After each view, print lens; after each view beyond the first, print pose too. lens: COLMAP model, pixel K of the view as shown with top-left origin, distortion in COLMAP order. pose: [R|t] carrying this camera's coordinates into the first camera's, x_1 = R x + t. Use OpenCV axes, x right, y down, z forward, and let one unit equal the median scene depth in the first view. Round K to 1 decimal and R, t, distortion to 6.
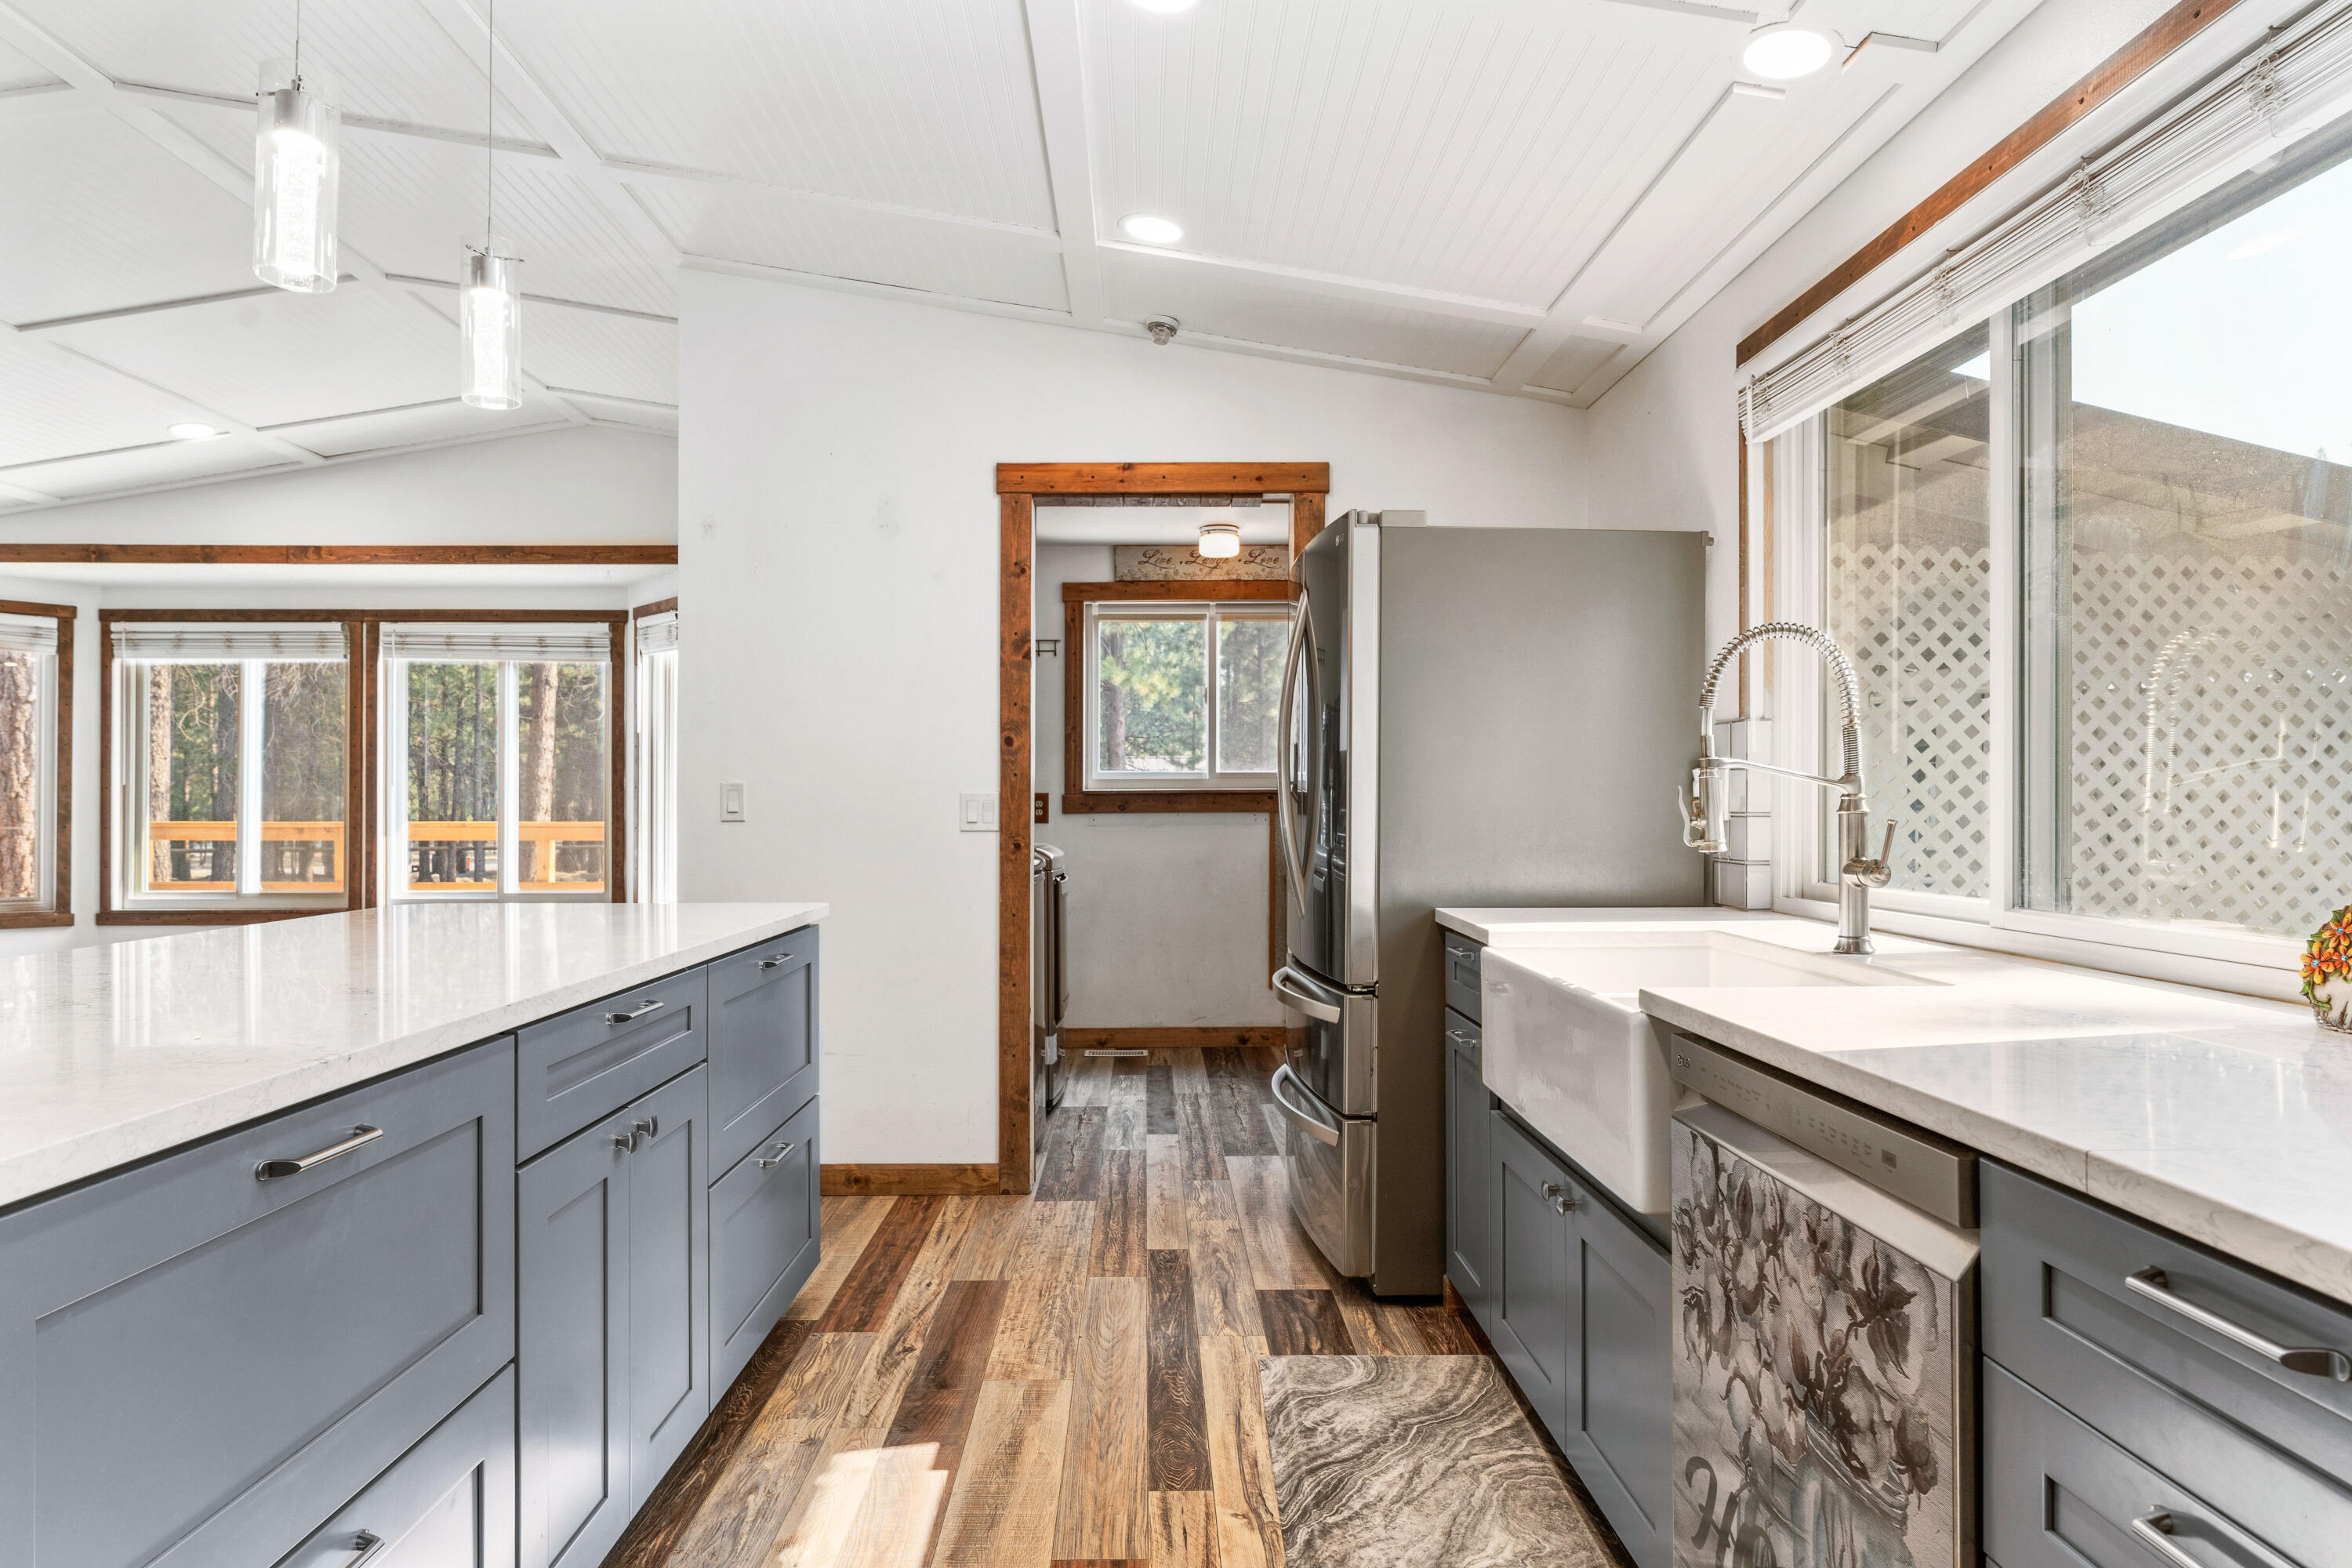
lens RADIAL K [[1370.3, 0, 1169.2], [0, 1370.3, 799.7], [0, 0, 1]] dist [0.002557, 0.000747]
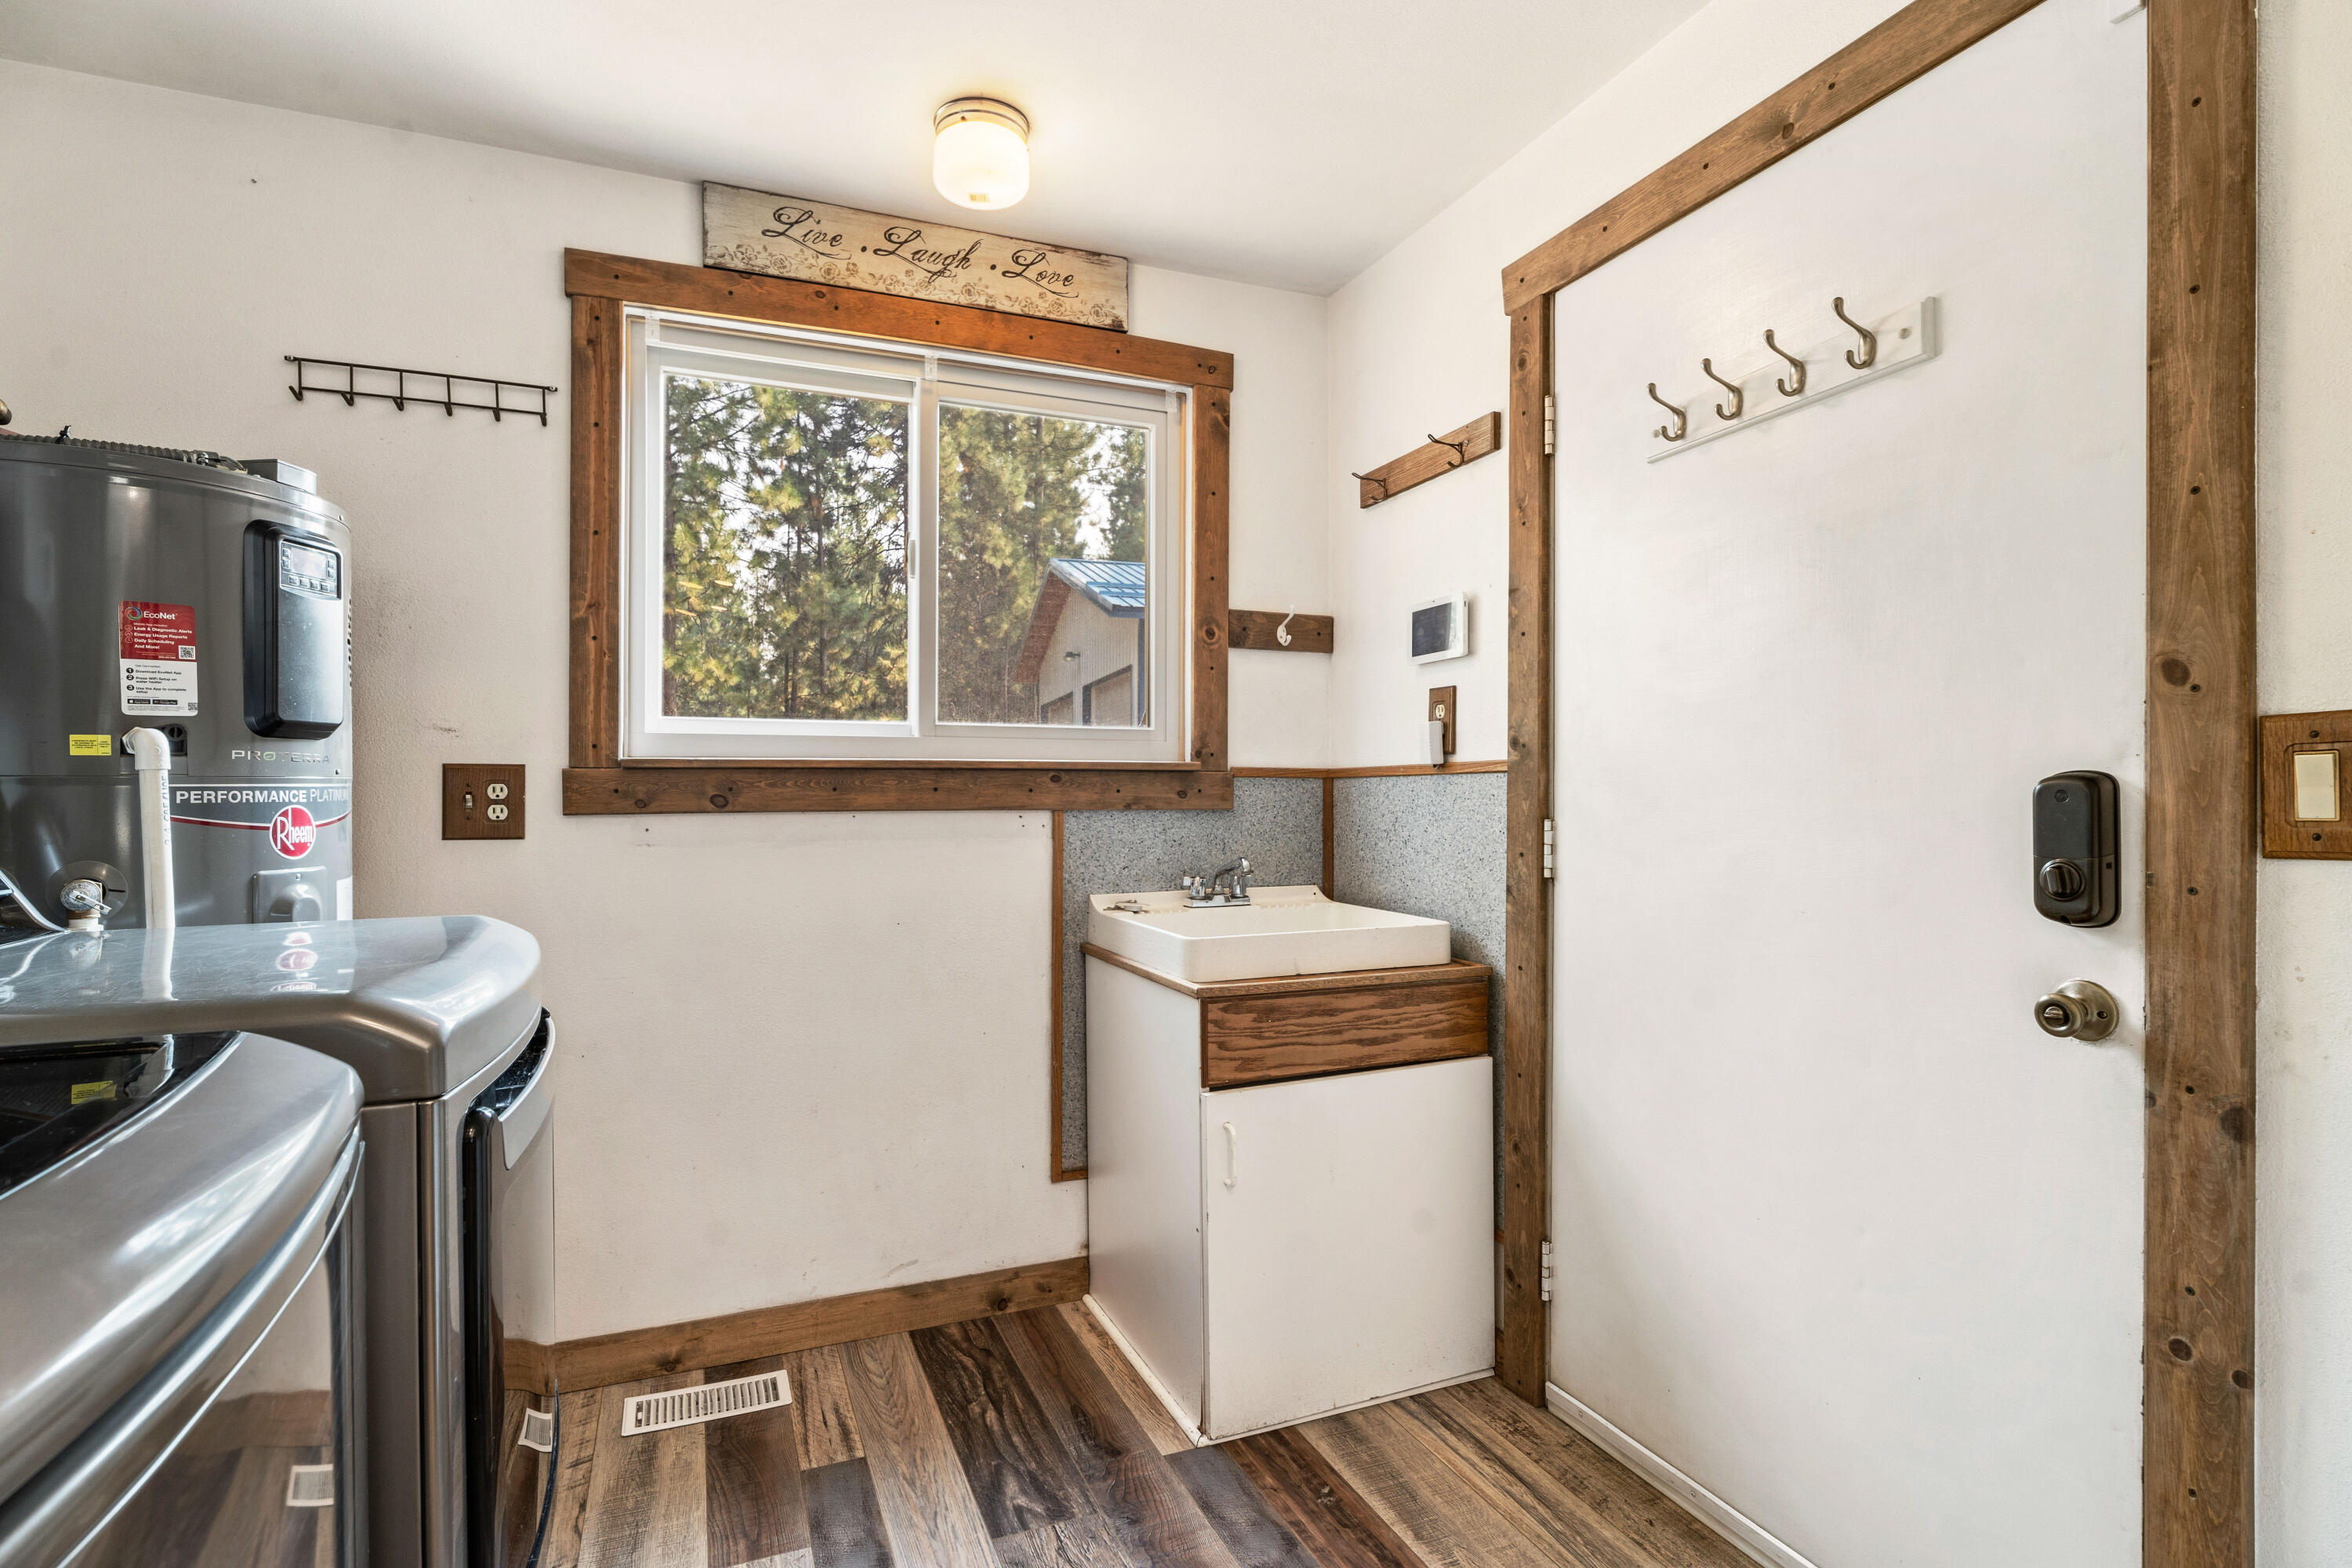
lens RADIAL K [[1144.6, 0, 1160.9], [0, 1144.6, 799.1], [0, 0, 1]] dist [0.000410, -0.000081]
pose [[0.931617, 0.001023, 0.363439, -0.036331], [-0.002952, 0.999984, 0.004752, 0.003371], [-0.363428, -0.005500, 0.931606, 0.619106]]
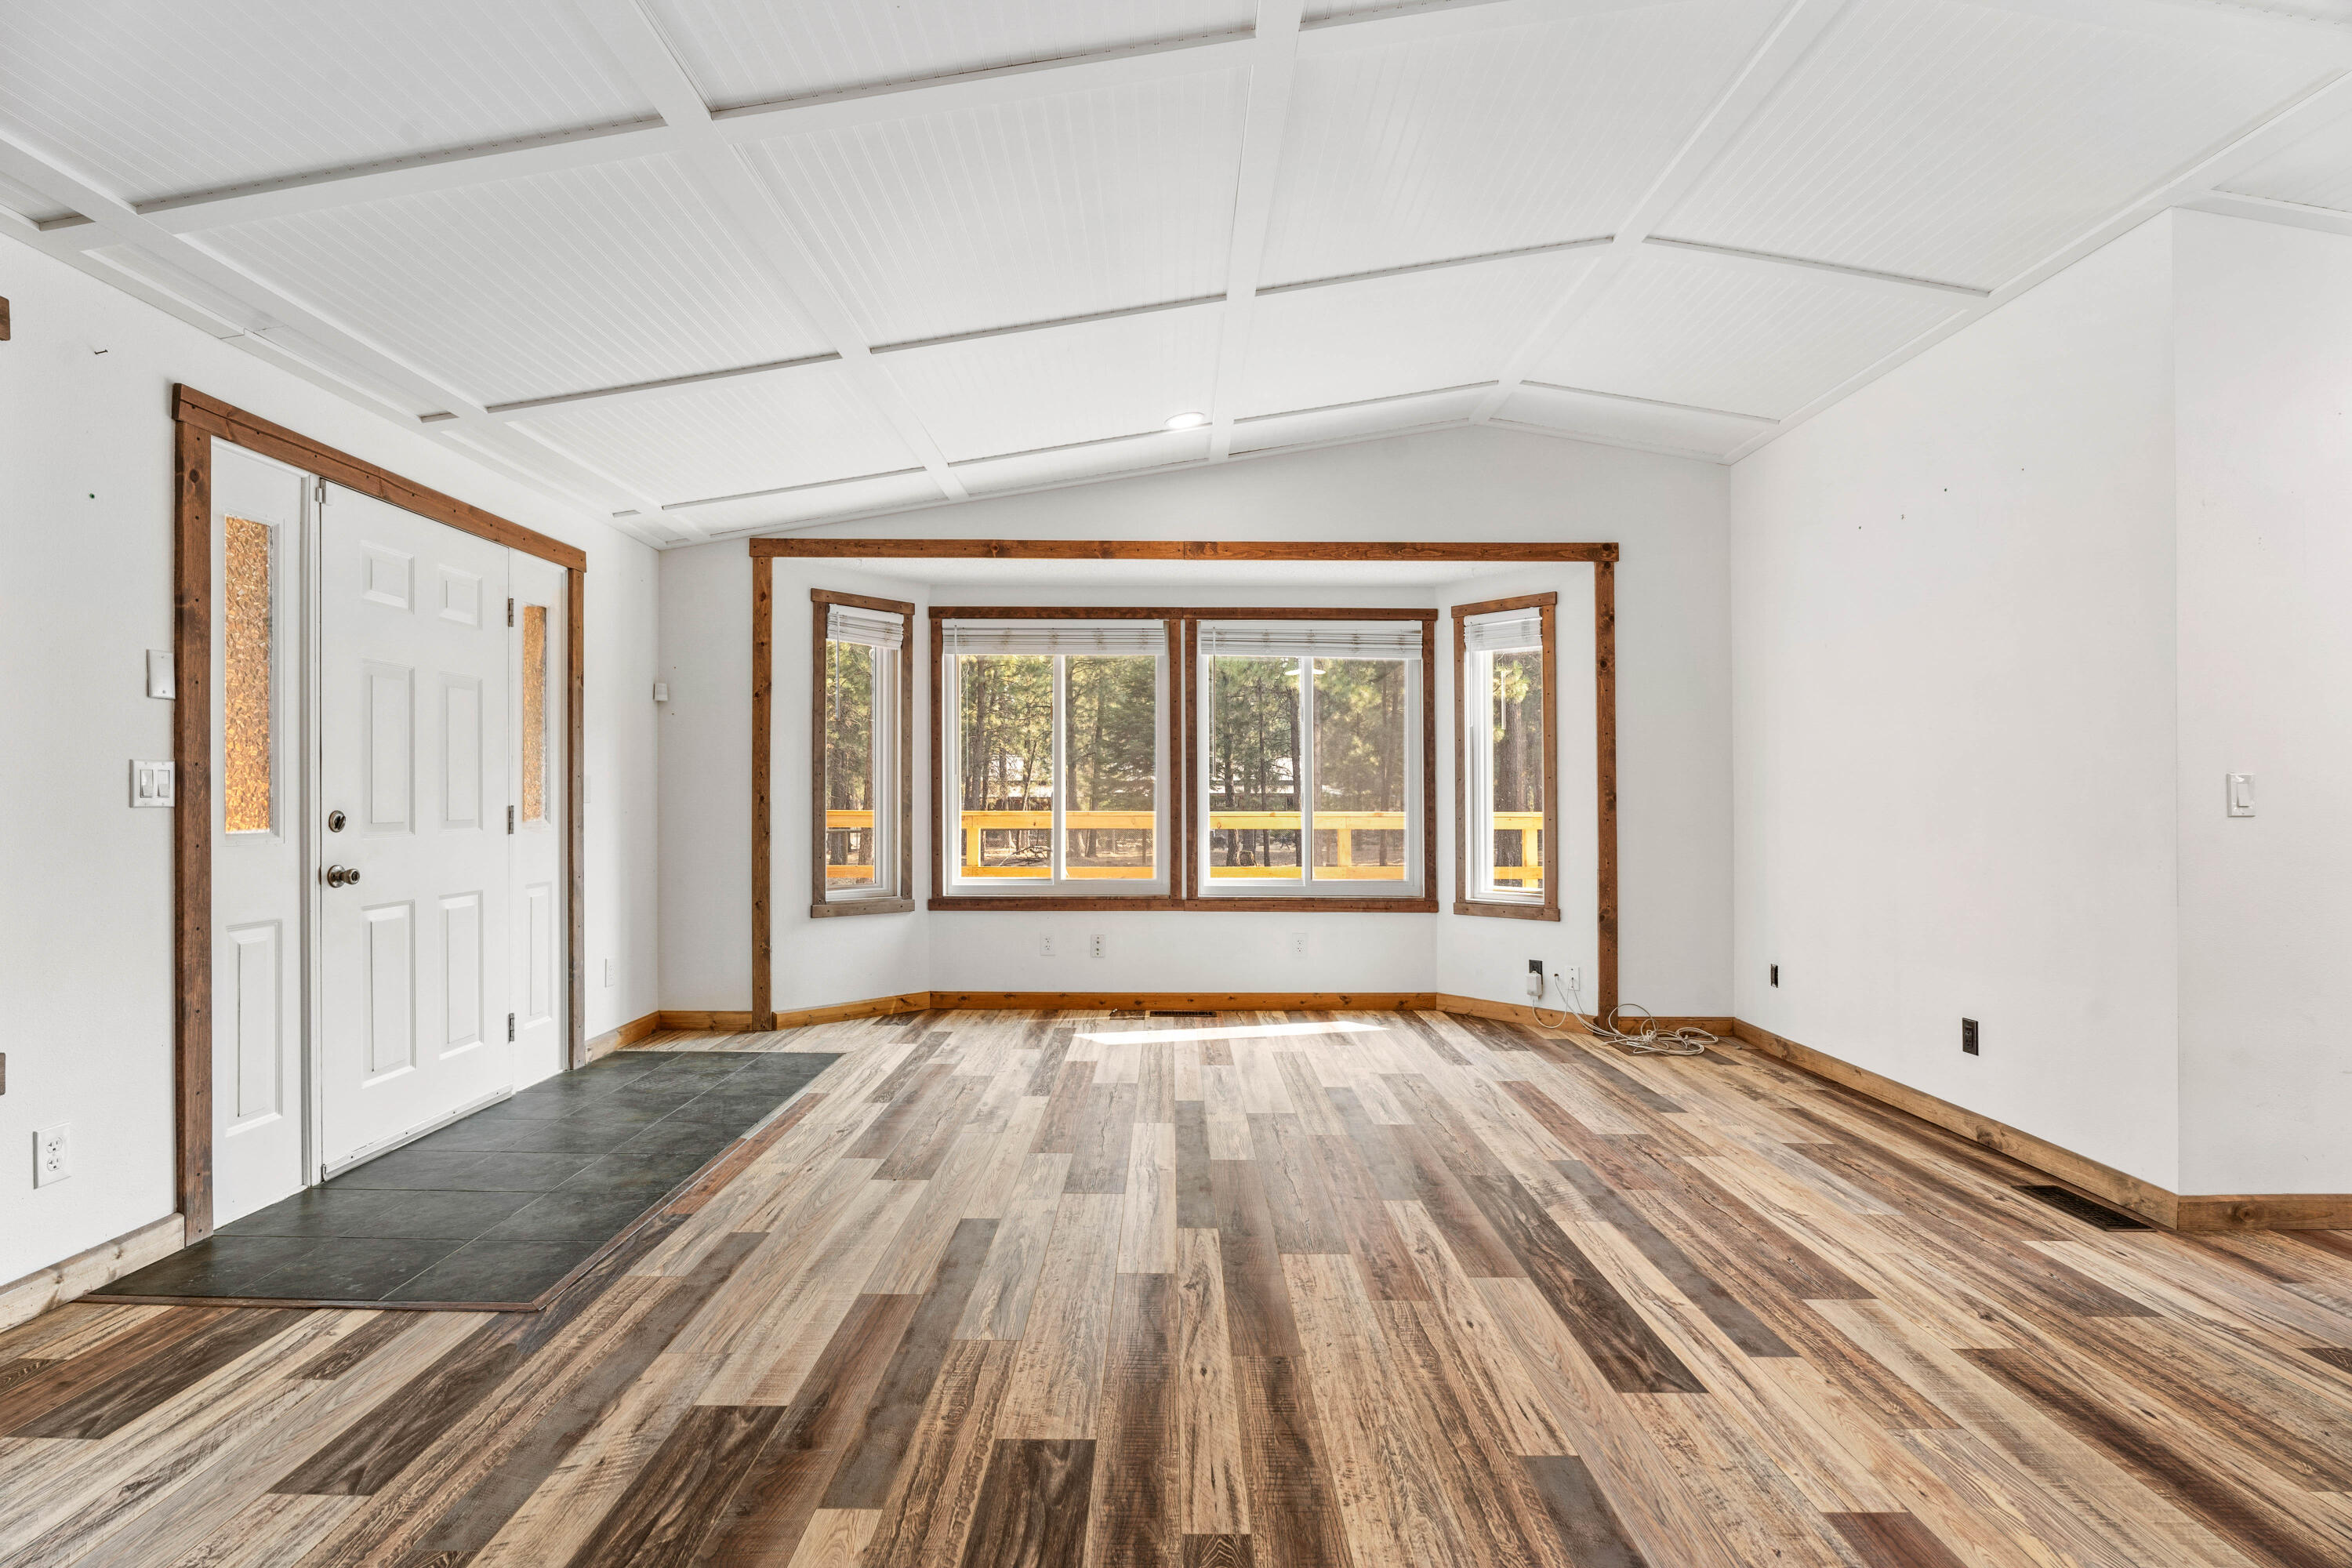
lens RADIAL K [[1145.1, 0, 1175.5], [0, 1145.1, 789.3], [0, 0, 1]] dist [0.001463, -0.000416]
pose [[0.999901, 0.004154, -0.013452, -0.634778], [-0.004216, 0.999980, -0.004610, 0.003792], [0.013433, 0.004666, 0.999899, 0.144702]]
